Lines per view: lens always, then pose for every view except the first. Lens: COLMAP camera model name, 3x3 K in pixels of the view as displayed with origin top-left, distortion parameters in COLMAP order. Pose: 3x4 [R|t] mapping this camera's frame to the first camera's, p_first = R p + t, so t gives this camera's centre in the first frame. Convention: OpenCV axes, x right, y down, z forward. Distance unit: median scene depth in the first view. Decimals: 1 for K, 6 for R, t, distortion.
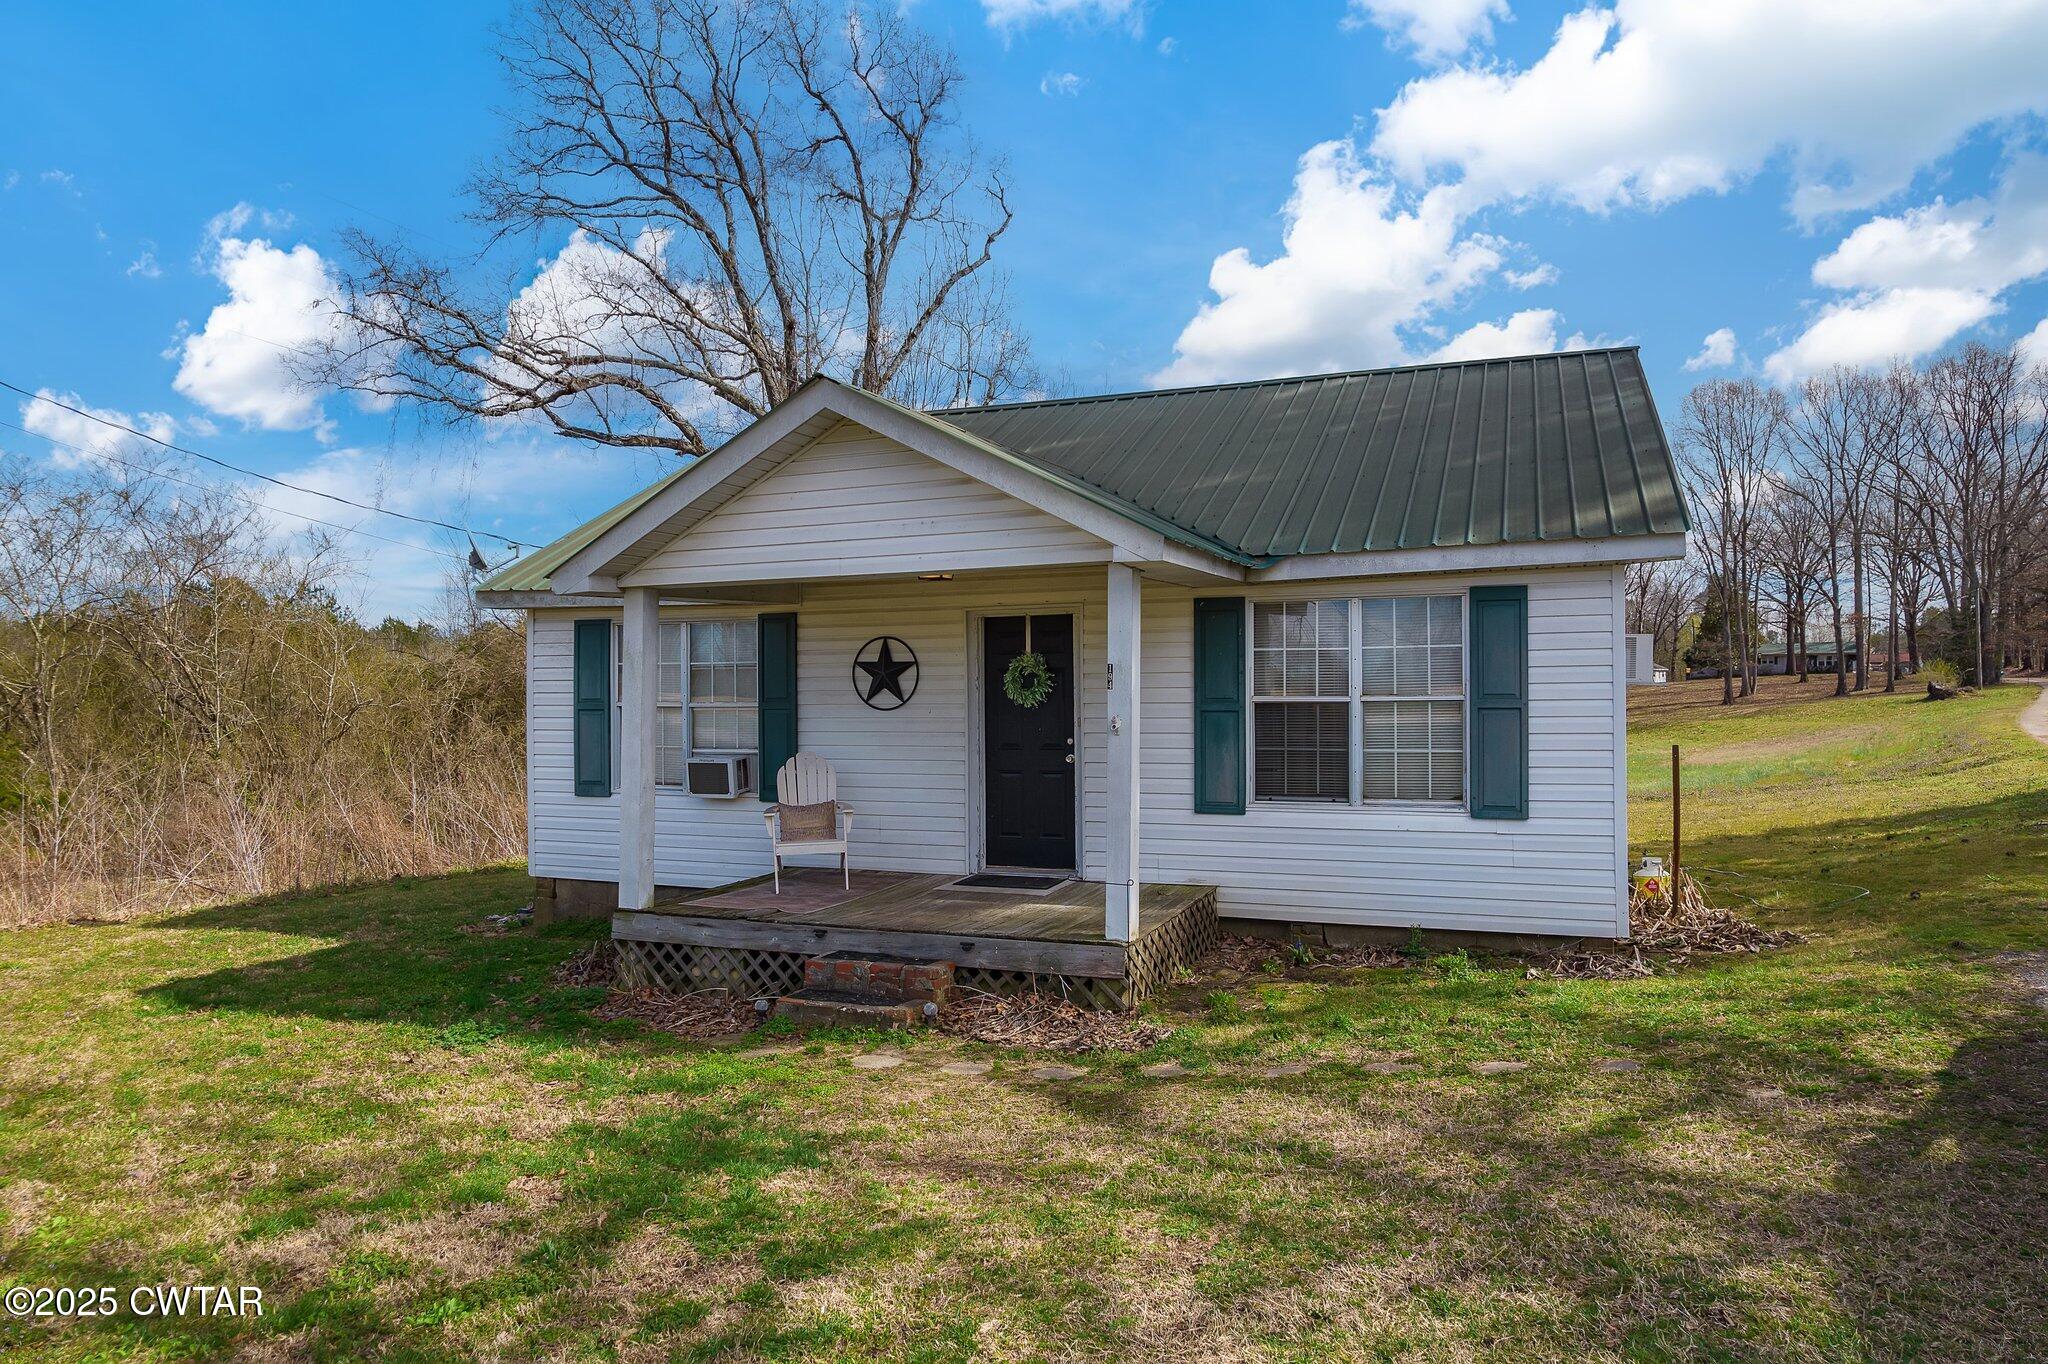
lens RADIAL K [[1307.9, 0, 1036.6], [0, 1307.9, 686.0], [0, 0, 1]] dist [-0.051170, 0.032010]
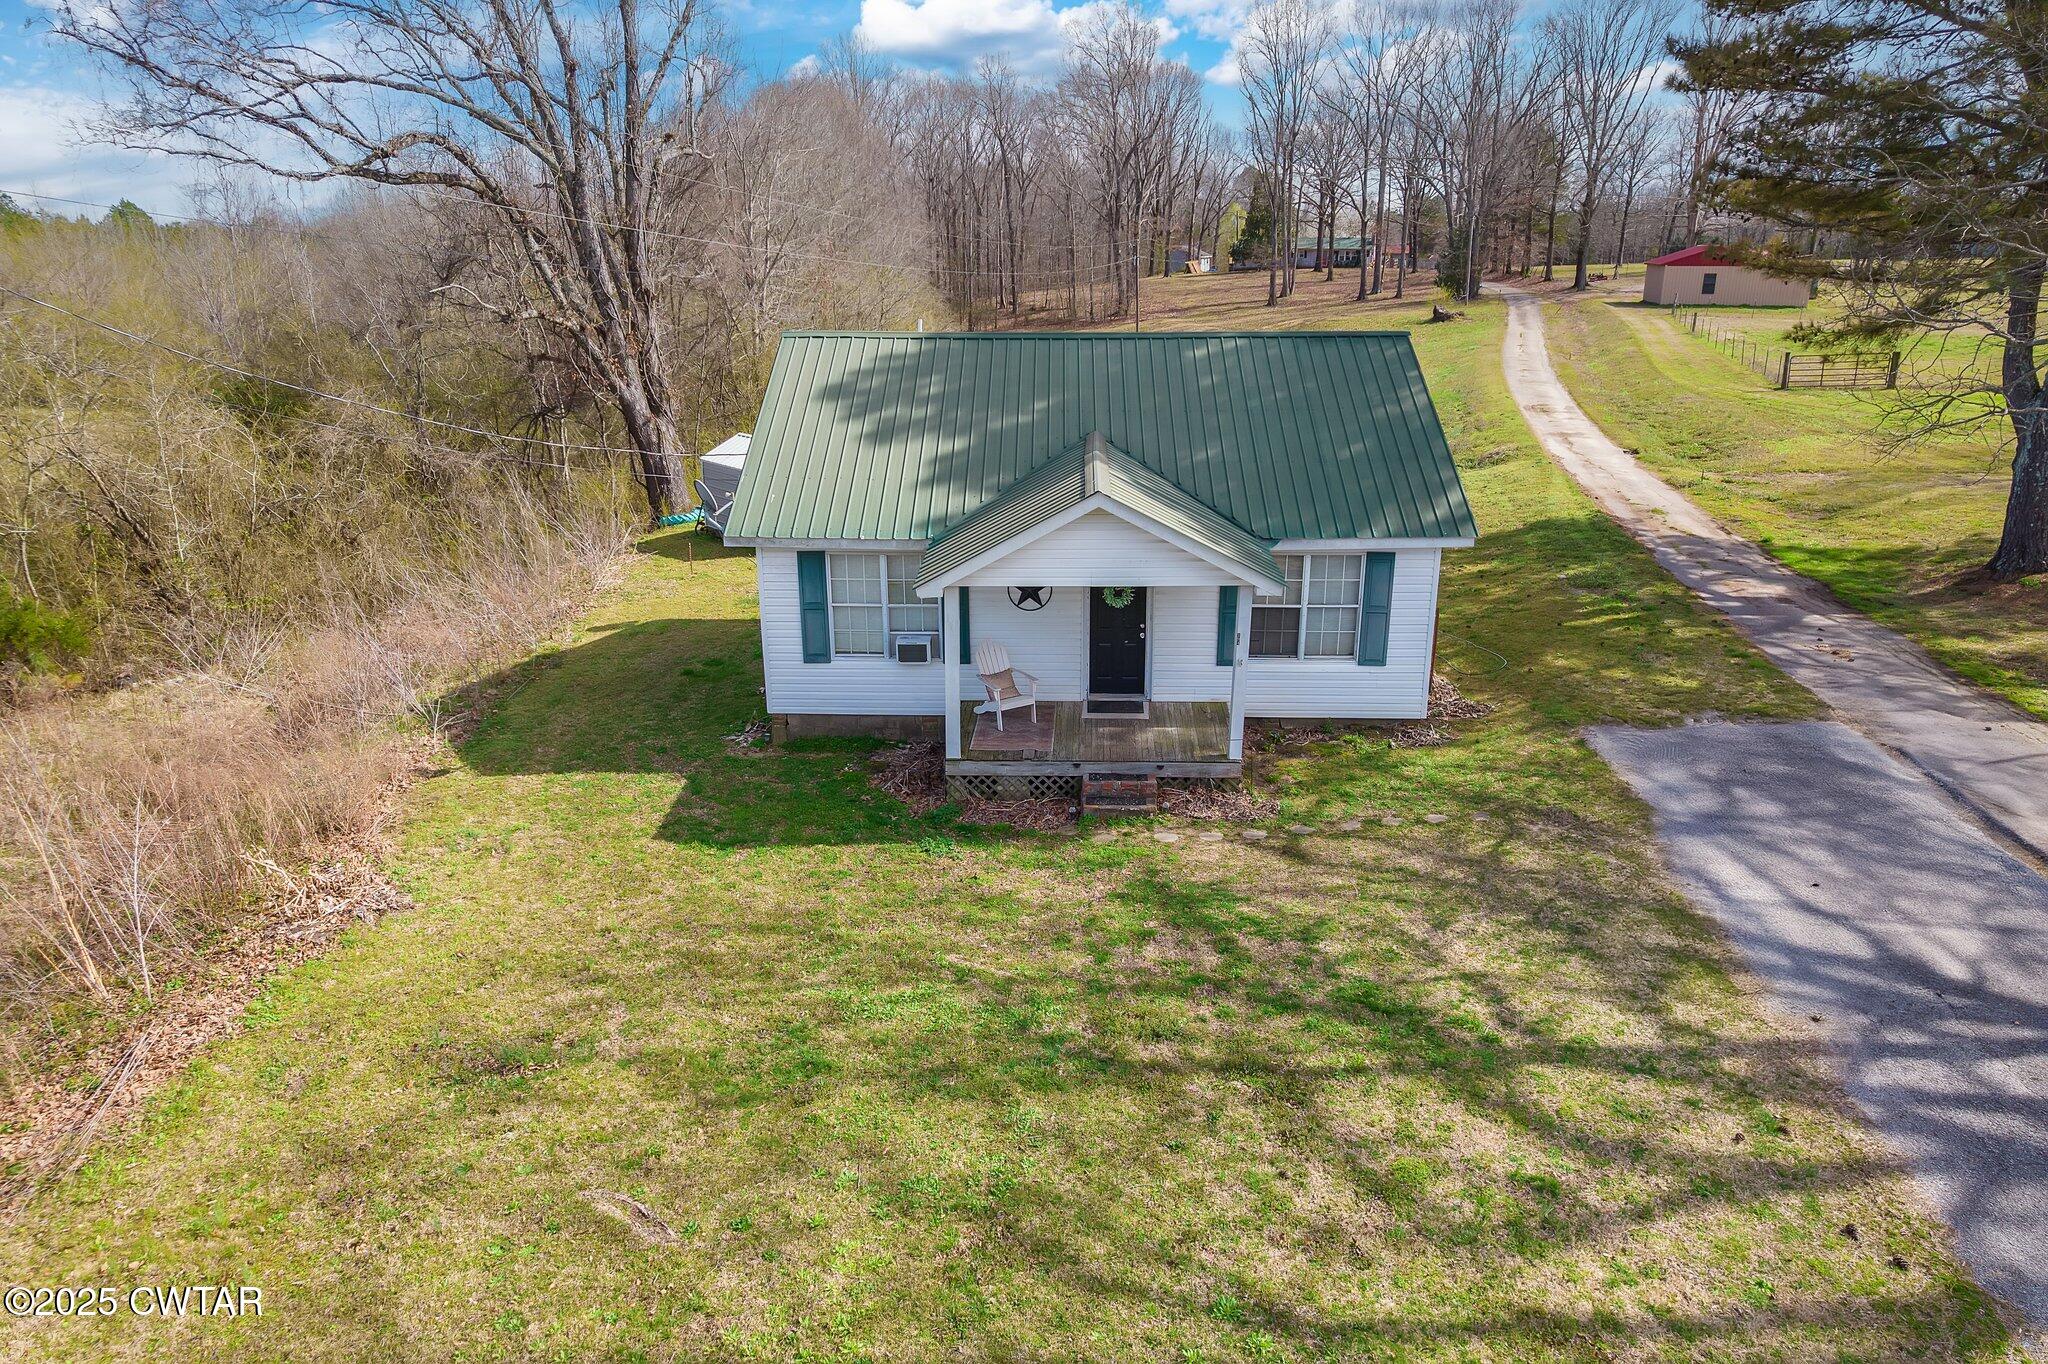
lens RADIAL K [[1307.9, 0, 1030.7], [0, 1307.9, 682.7], [0, 0, 1]] dist [-0.051170, 0.032010]
pose [[0.943192, -0.103312, 0.315779, -0.746866], [-0.004043, 0.946788, 0.321832, -0.496076], [-0.332225, -0.304825, 0.892585, -0.607608]]
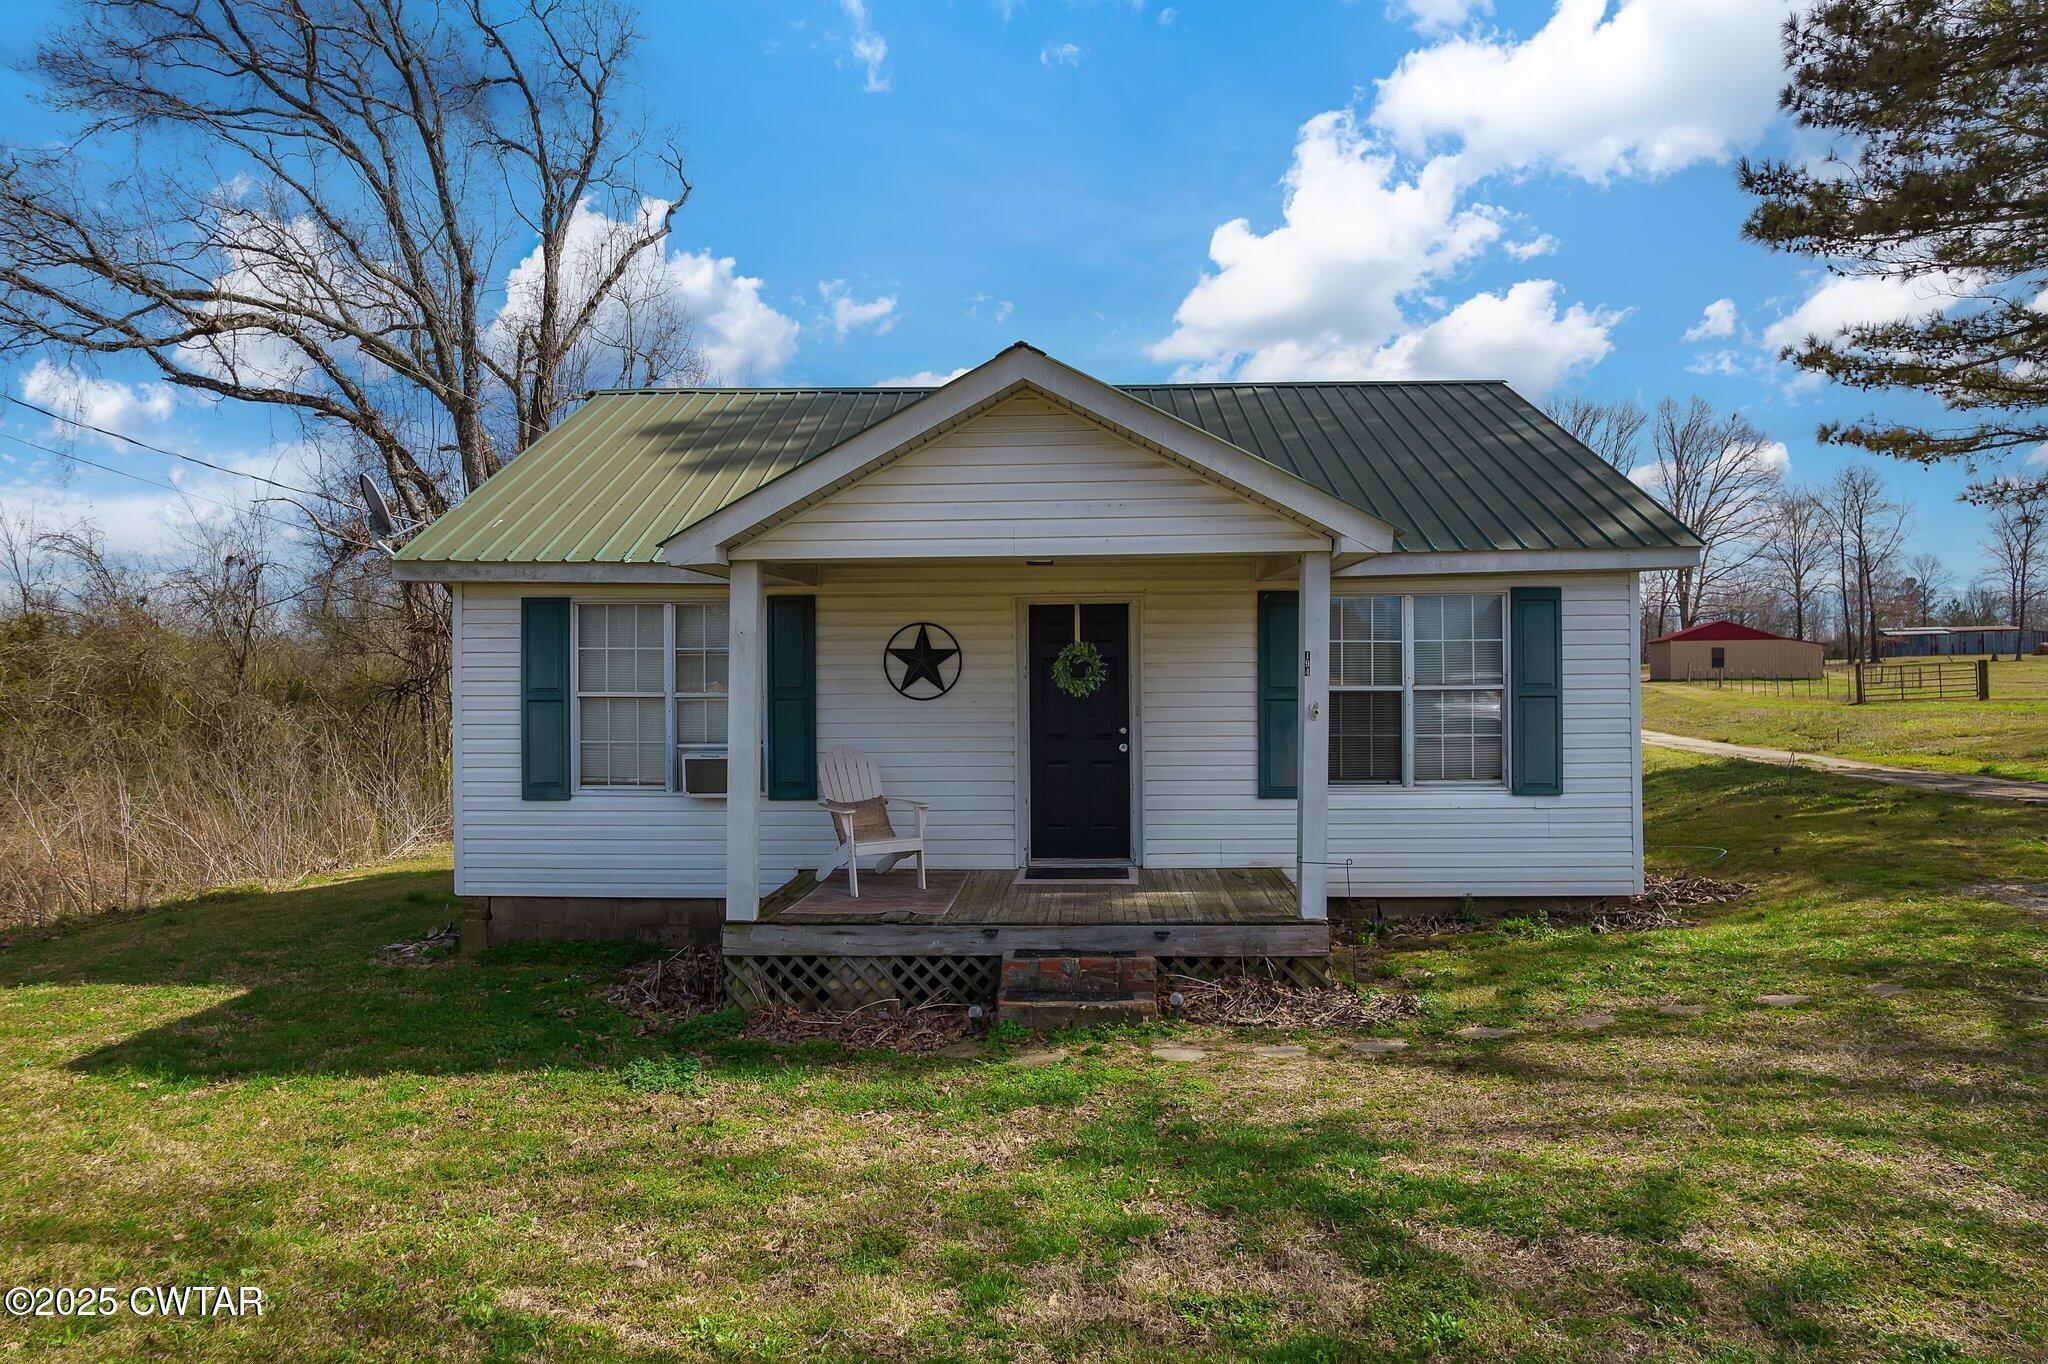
lens RADIAL K [[1307.9, 0, 1036.1], [0, 1307.9, 685.5], [0, 0, 1]] dist [-0.051170, 0.032010]
pose [[0.941646, 0.003516, 0.336586, -0.407599], [-0.003315, 0.999994, -0.001173, 0.009933], [-0.336588, -0.000011, 0.941652, 0.086203]]
